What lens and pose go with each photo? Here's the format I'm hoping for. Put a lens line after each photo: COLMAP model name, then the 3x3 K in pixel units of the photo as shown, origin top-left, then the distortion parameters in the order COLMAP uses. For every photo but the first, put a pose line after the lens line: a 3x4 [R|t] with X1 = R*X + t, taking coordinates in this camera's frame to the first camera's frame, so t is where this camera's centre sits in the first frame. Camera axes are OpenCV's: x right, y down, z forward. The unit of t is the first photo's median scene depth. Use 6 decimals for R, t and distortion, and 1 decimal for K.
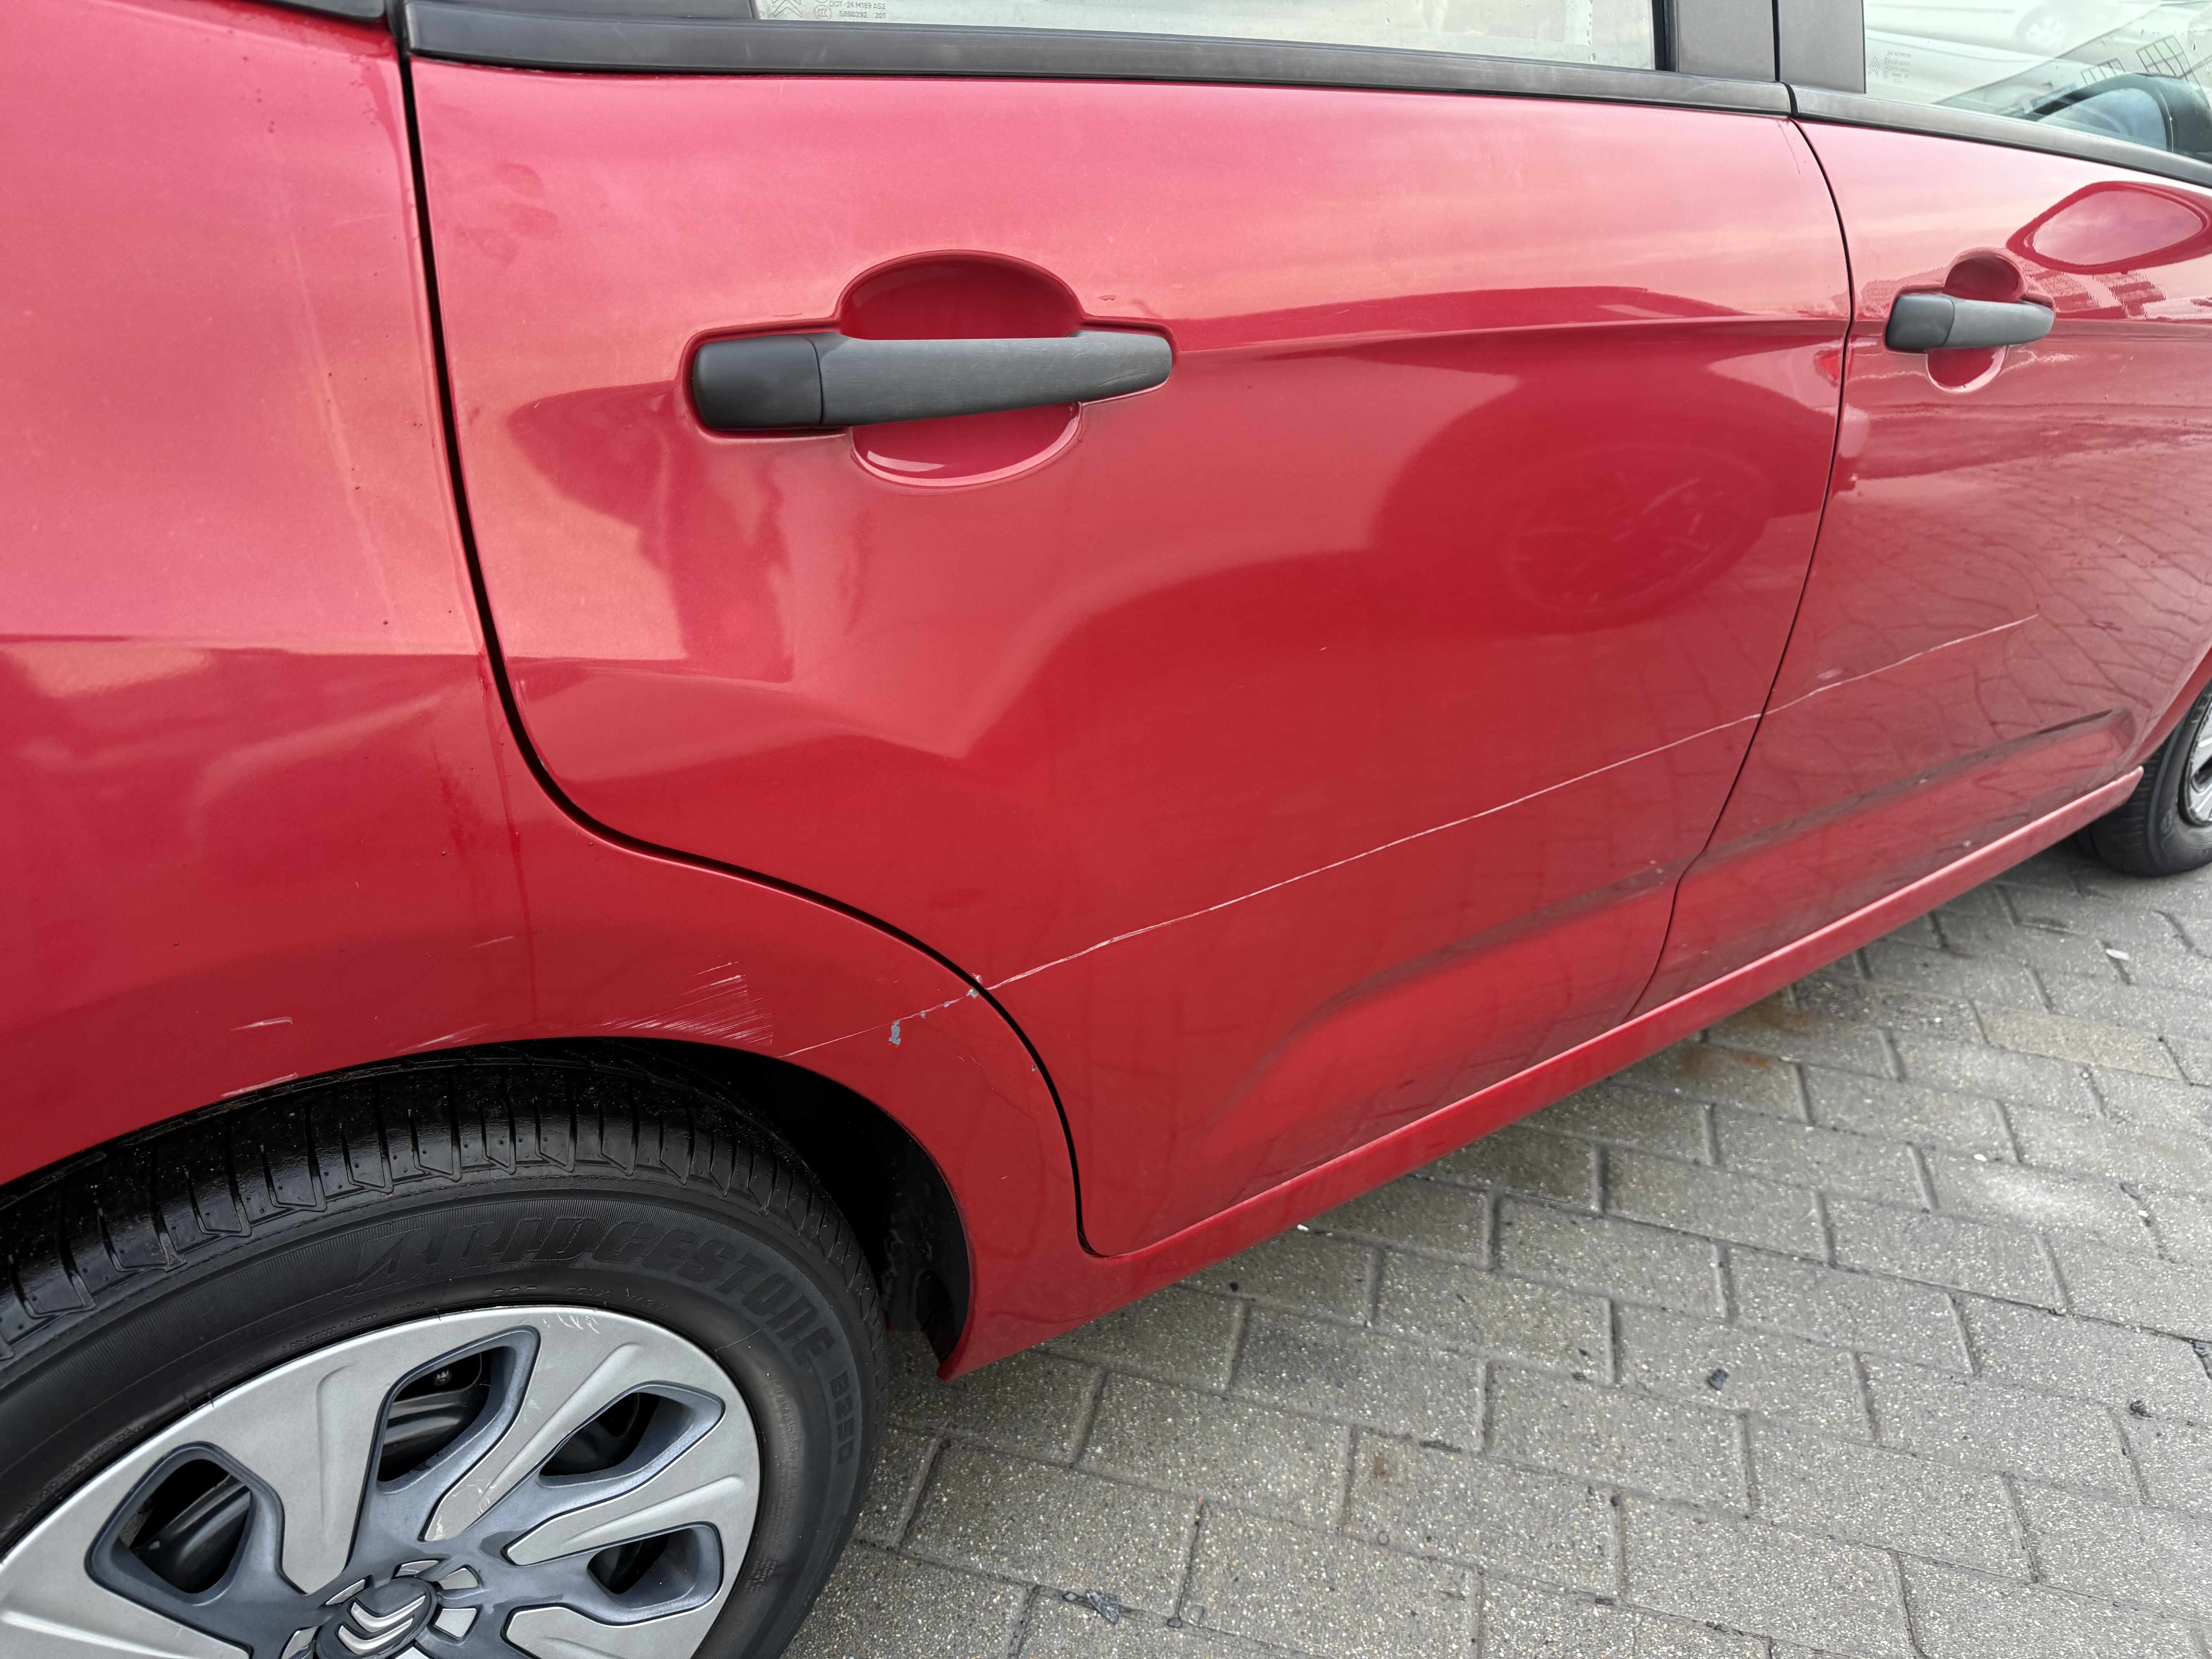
lens RADIAL K [[1573.2, 0, 1112.8], [0, 1573.2, 841.8], [0, 0, 1]] dist [0.013565, -0.022794]
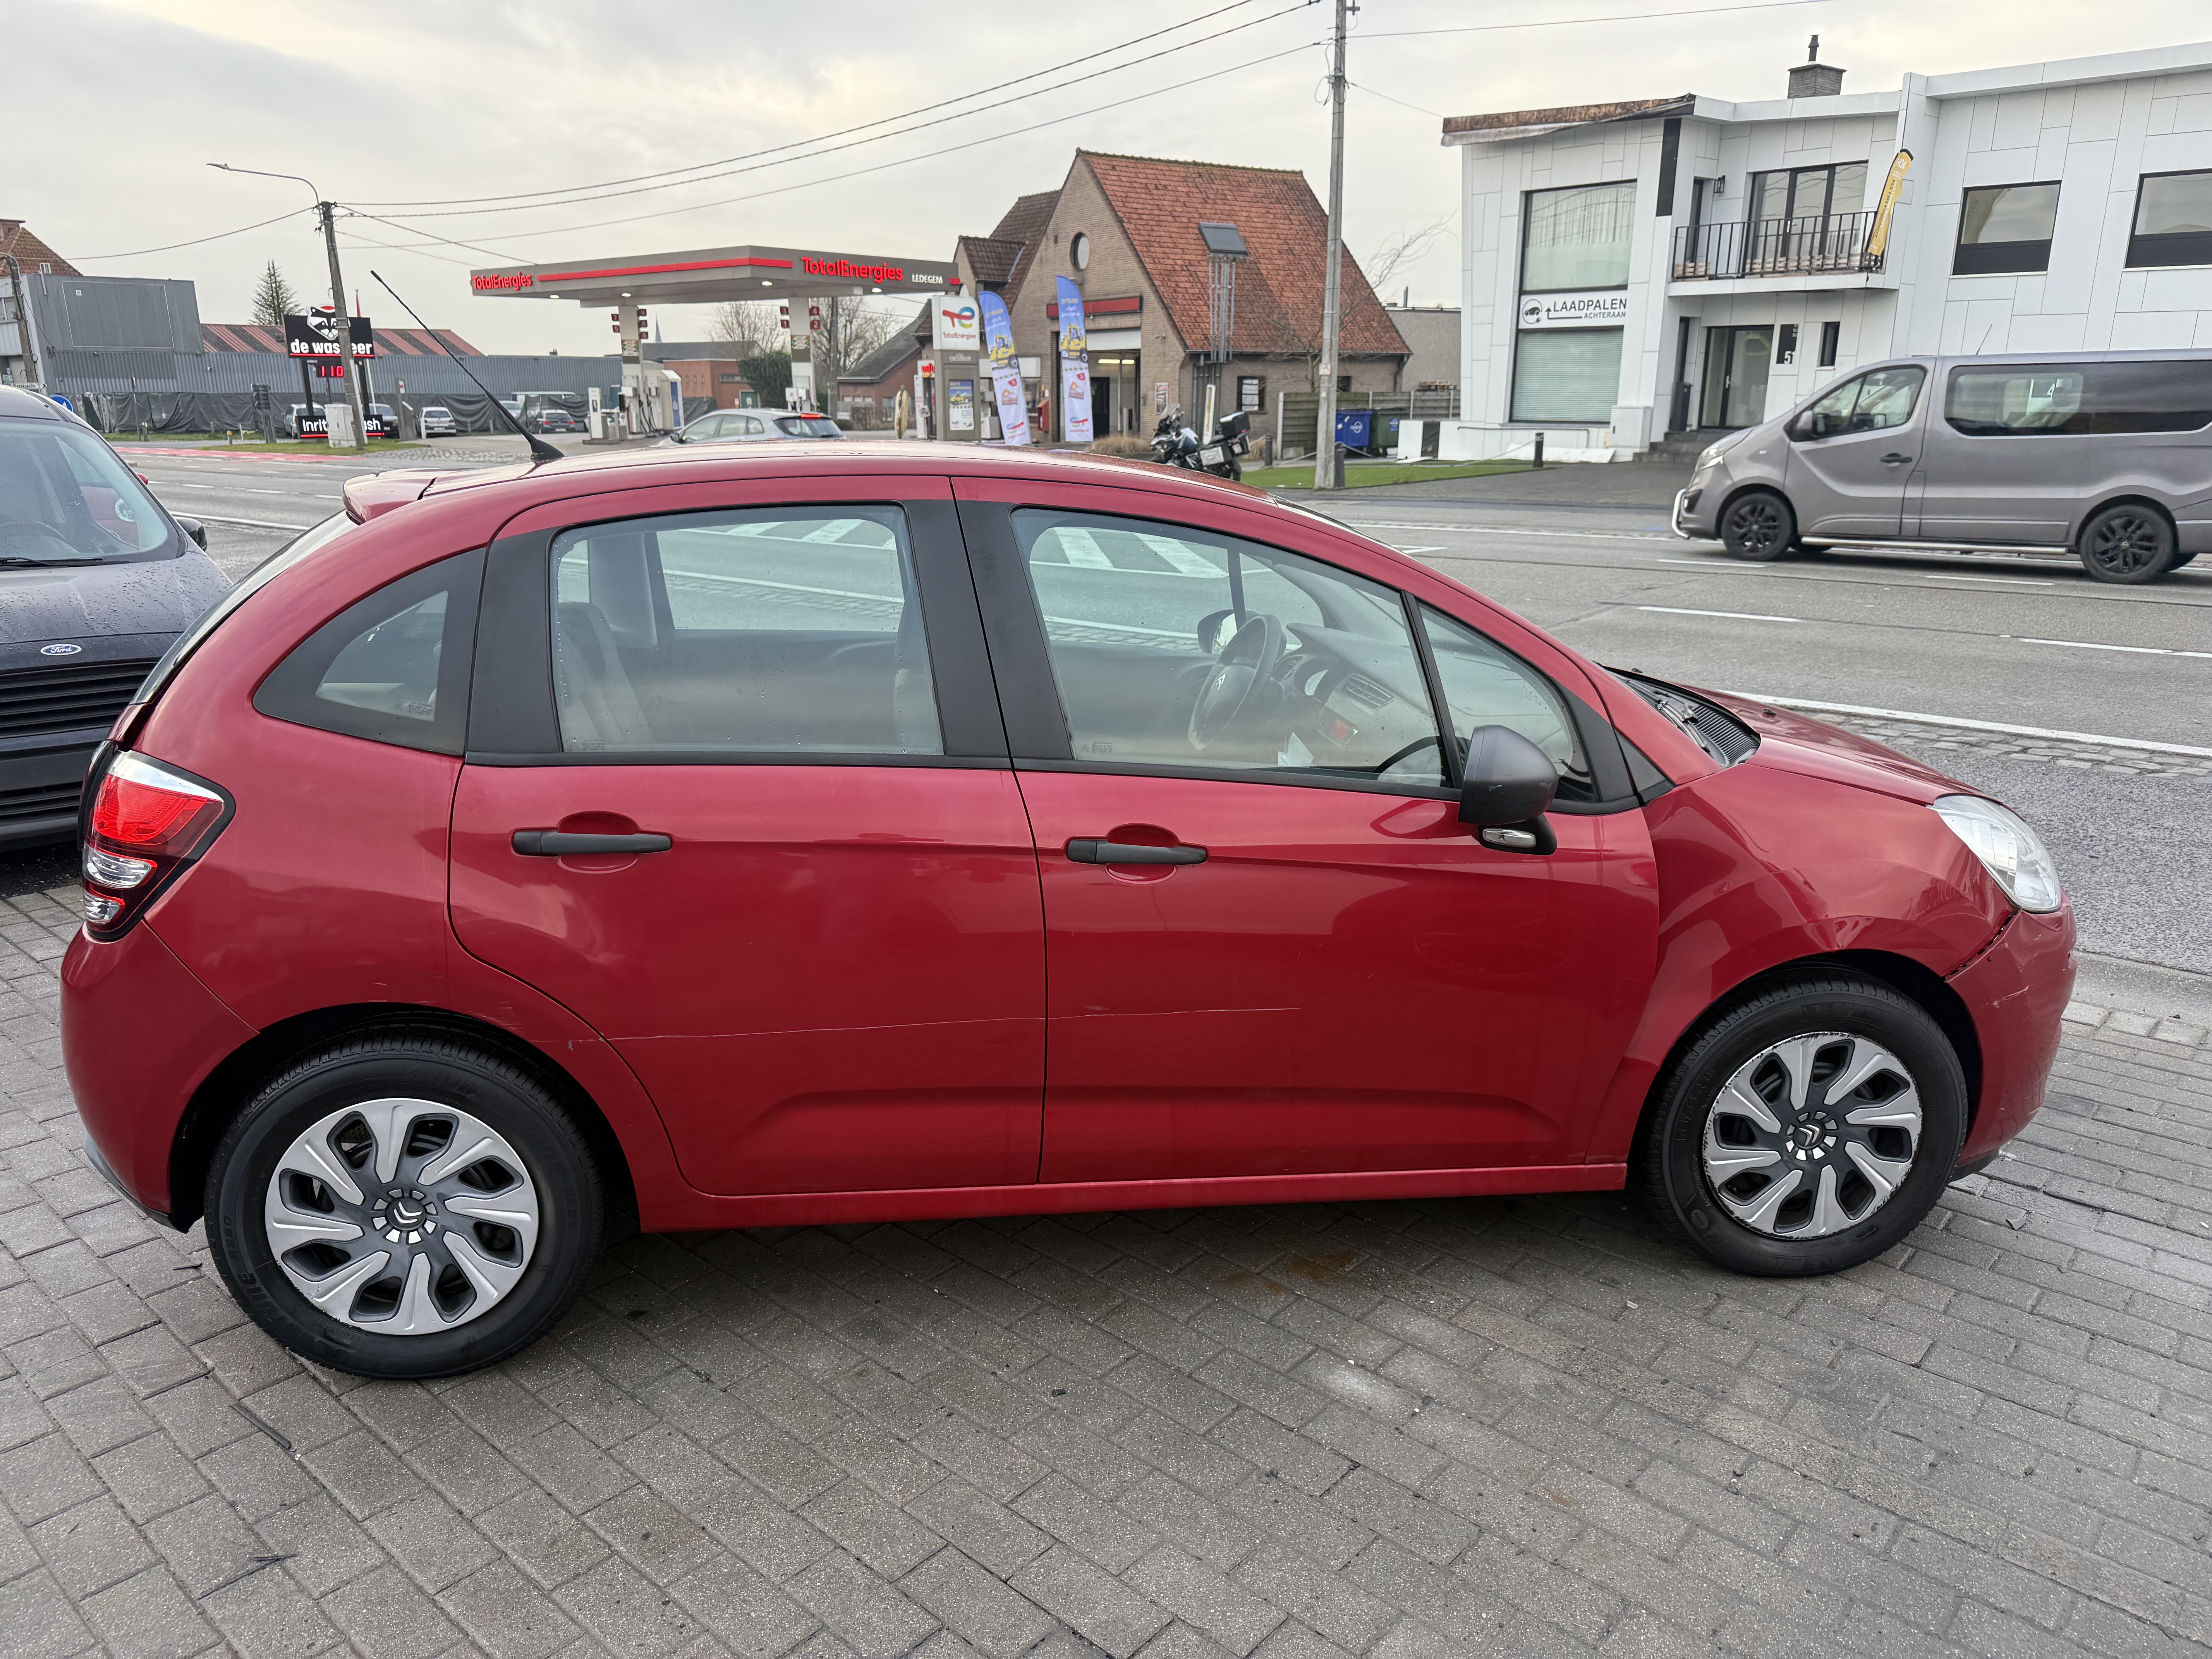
lens RADIAL K [[1573.2, 0, 1122.9], [0, 1573.2, 853.2], [0, 0, 1]] dist [0.013565, -0.022794]
pose [[0.876732, 0.065703, -0.476471, 1.151644], [-0.197308, 0.952567, -0.231703, 0.134544], [0.438647, 0.297153, 0.848109, -0.642458]]
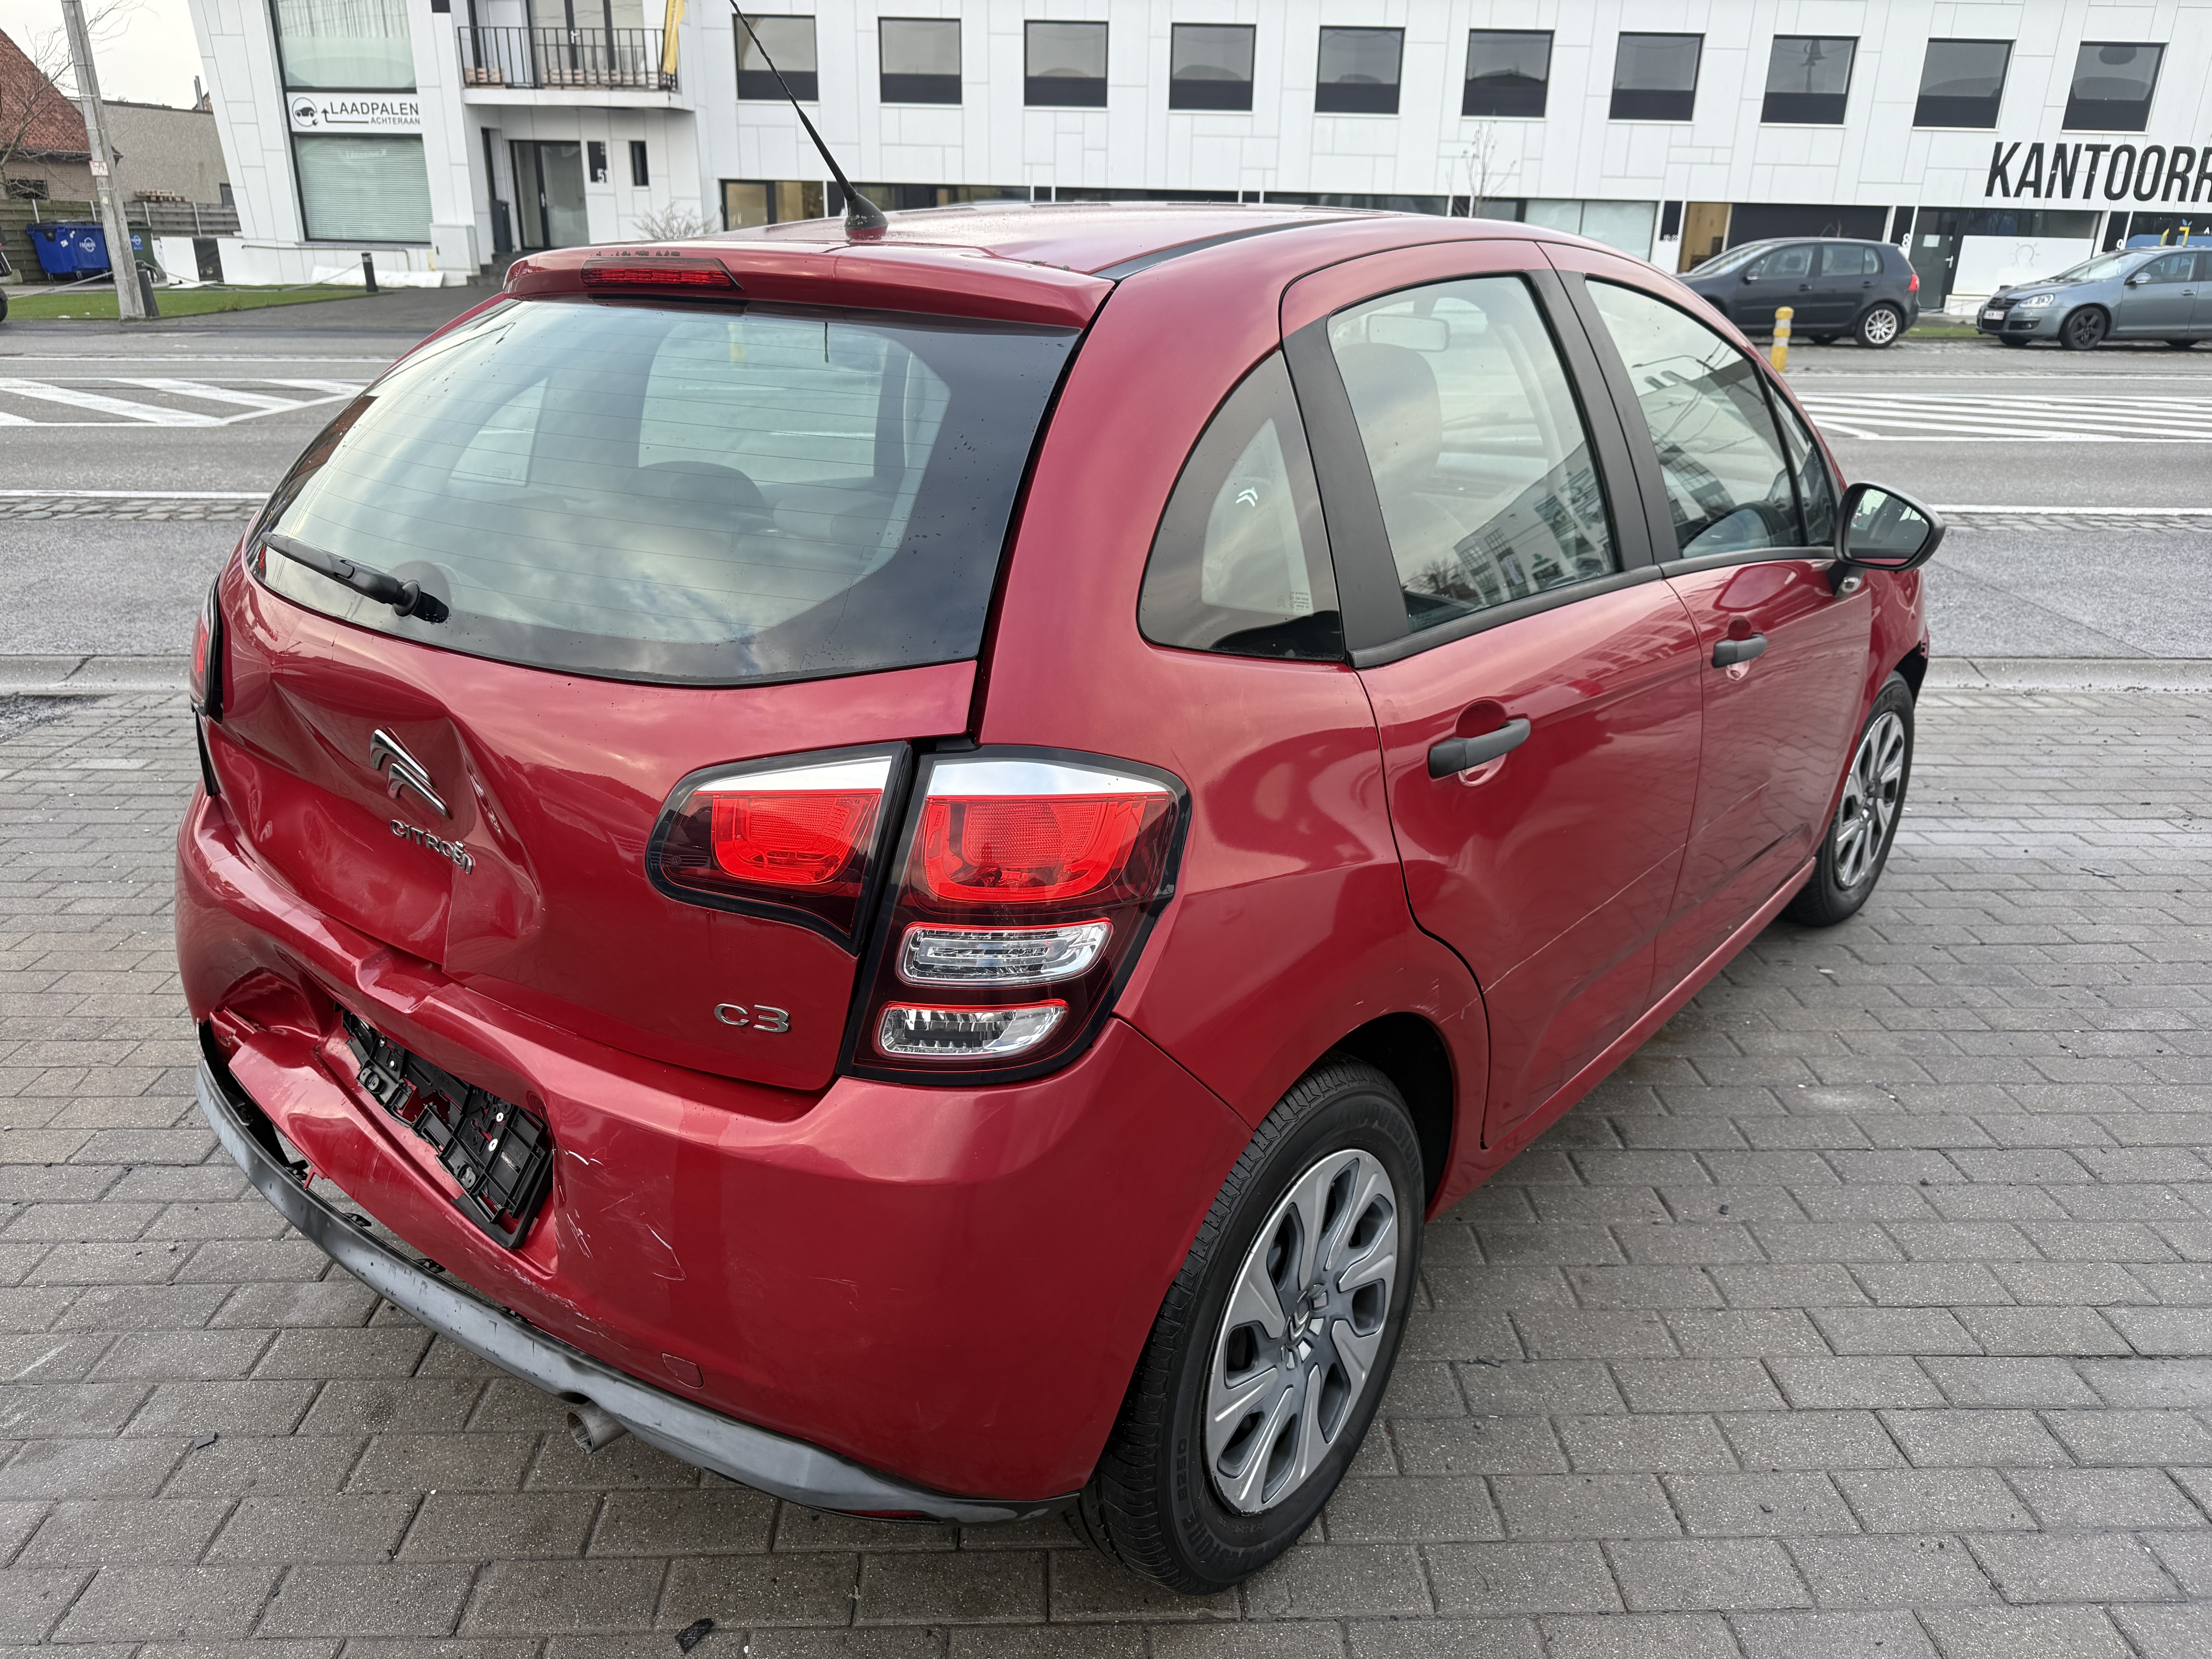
lens RADIAL K [[1573.2, 0, 1103.0], [0, 1573.2, 834.3], [0, 0, 1]] dist [0.013565, -0.022794]
pose [[0.963804, -0.142967, 0.225037, -0.582596], [0.179824, 0.971759, -0.152800, 0.062793], [-0.196836, 0.187736, 0.962294, -0.613313]]
